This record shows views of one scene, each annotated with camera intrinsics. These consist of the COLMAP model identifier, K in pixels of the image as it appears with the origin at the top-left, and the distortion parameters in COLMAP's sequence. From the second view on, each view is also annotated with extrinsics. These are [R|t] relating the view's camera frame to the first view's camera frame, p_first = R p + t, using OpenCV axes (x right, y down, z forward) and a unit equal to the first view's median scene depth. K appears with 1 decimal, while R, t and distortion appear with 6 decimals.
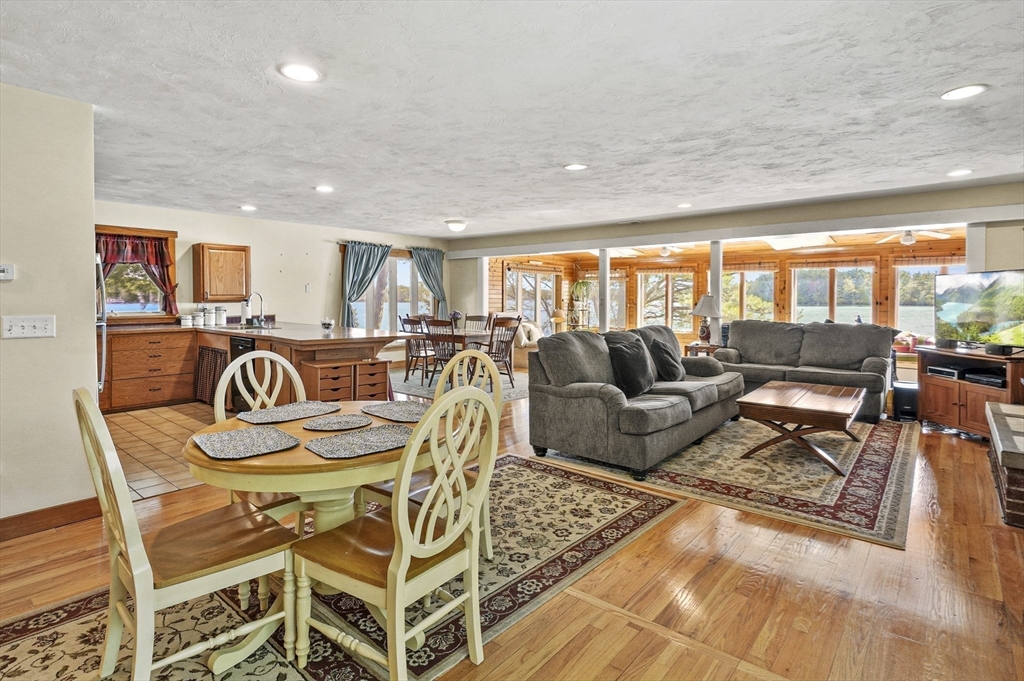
lens RADIAL K [[514.9, 0, 511.7], [0, 514.9, 303.9], [0, 0, 1]] dist [-0.004115, -0.001070]
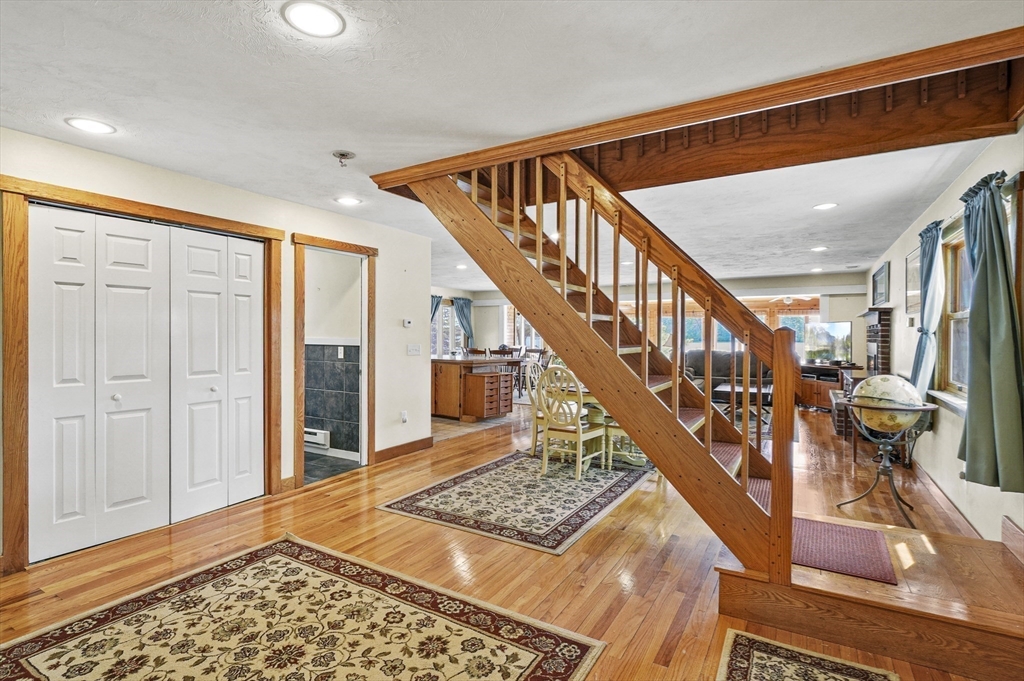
lens RADIAL K [[498.9, 0, 508.0], [0, 498.9, 334.1], [0, 0, 1]] dist [-0.017839, -0.000248]
pose [[0.986686, 0.002909, 0.162609, -0.378713], [-0.000580, 0.999897, -0.014364, 0.005483], [-0.162634, 0.014078, 0.986586, -0.425902]]
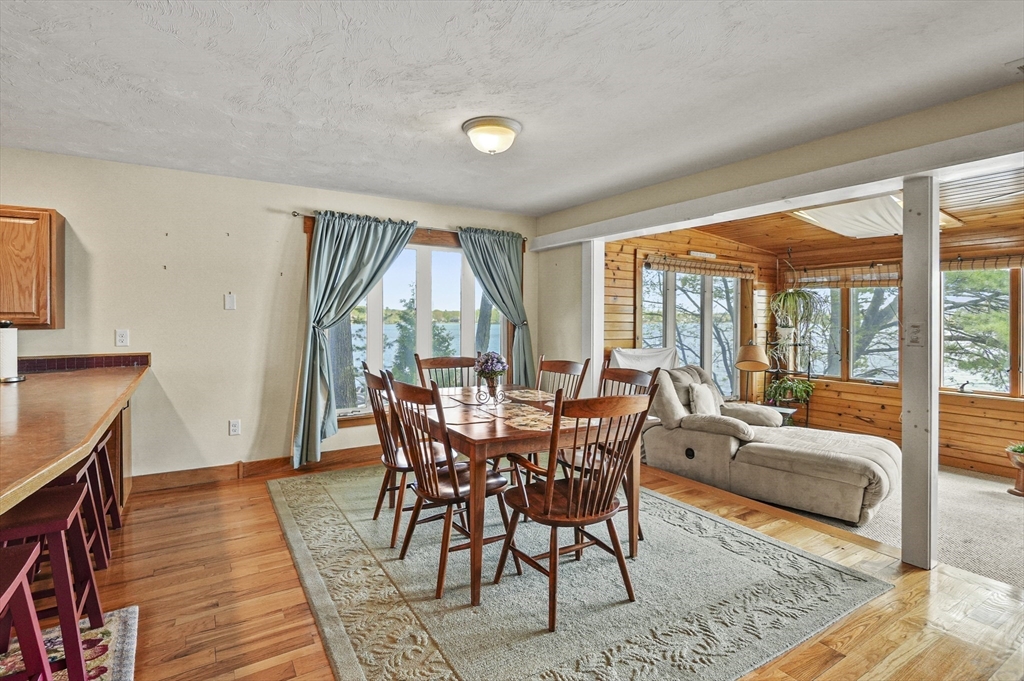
lens RADIAL K [[503.5, 0, 510.0], [0, 503.5, 319.9], [0, 0, 1]] dist [-0.000372, -0.000201]
pose [[0.950274, 0.002752, -0.311402, 0.032999], [-0.006570, 0.999916, -0.011214, -0.009557], [0.311345, 0.012702, 0.950212, 0.744628]]
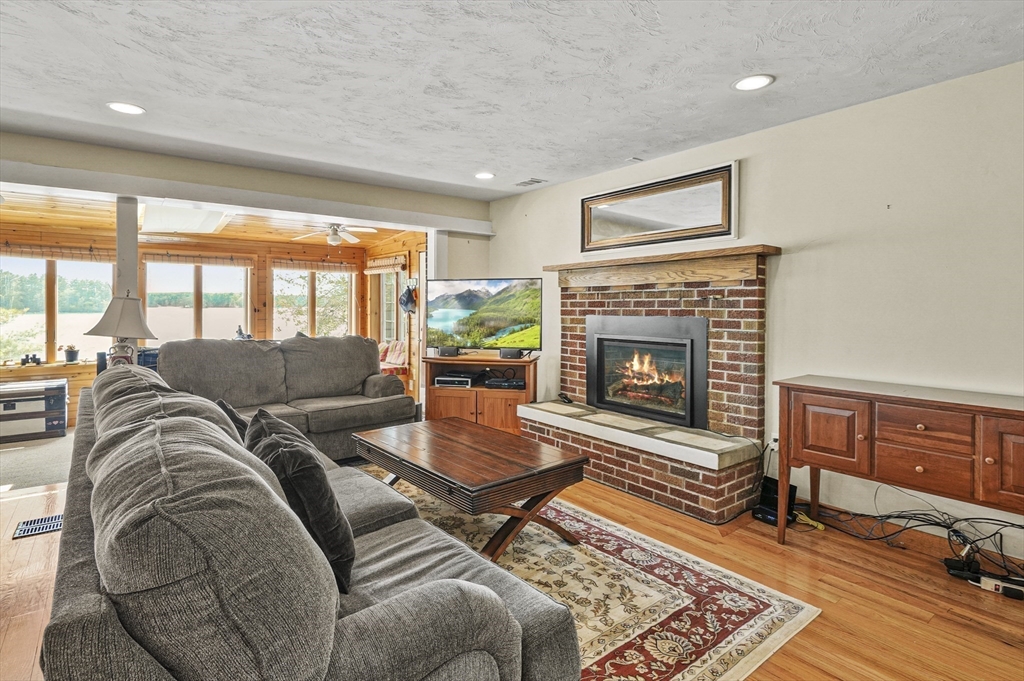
lens RADIAL K [[519.7, 0, 504.9], [0, 519.7, 310.9], [0, 0, 1]] dist [0.001177, -0.000277]
pose [[0.214387, -0.008219, 0.976714, -0.059147], [0.007422, 0.999949, 0.006786, -0.003385], [-0.976721, 0.005795, 0.214437, 0.522821]]
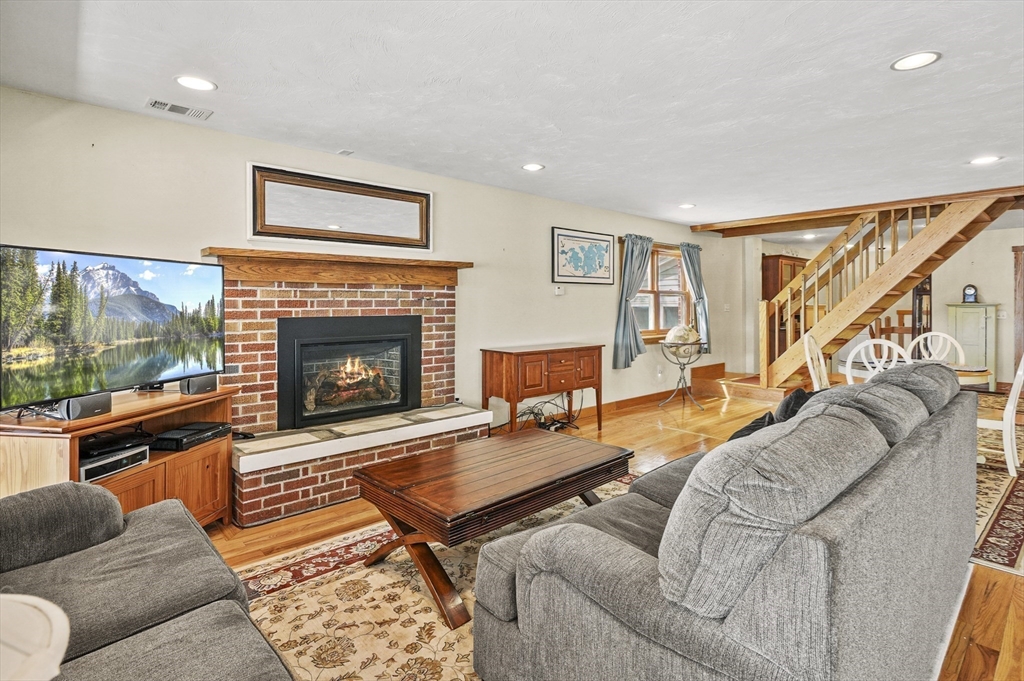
lens RADIAL K [[519.7, 0, 504.9], [0, 519.7, 310.9], [0, 0, 1]] dist [0.001177, -0.000277]
pose [[-0.991376, -0.001311, 0.131044, 0.320136], [0.002132, 0.999656, 0.026130, -0.012944], [-0.131033, 0.026184, -0.991032, 1.061324]]
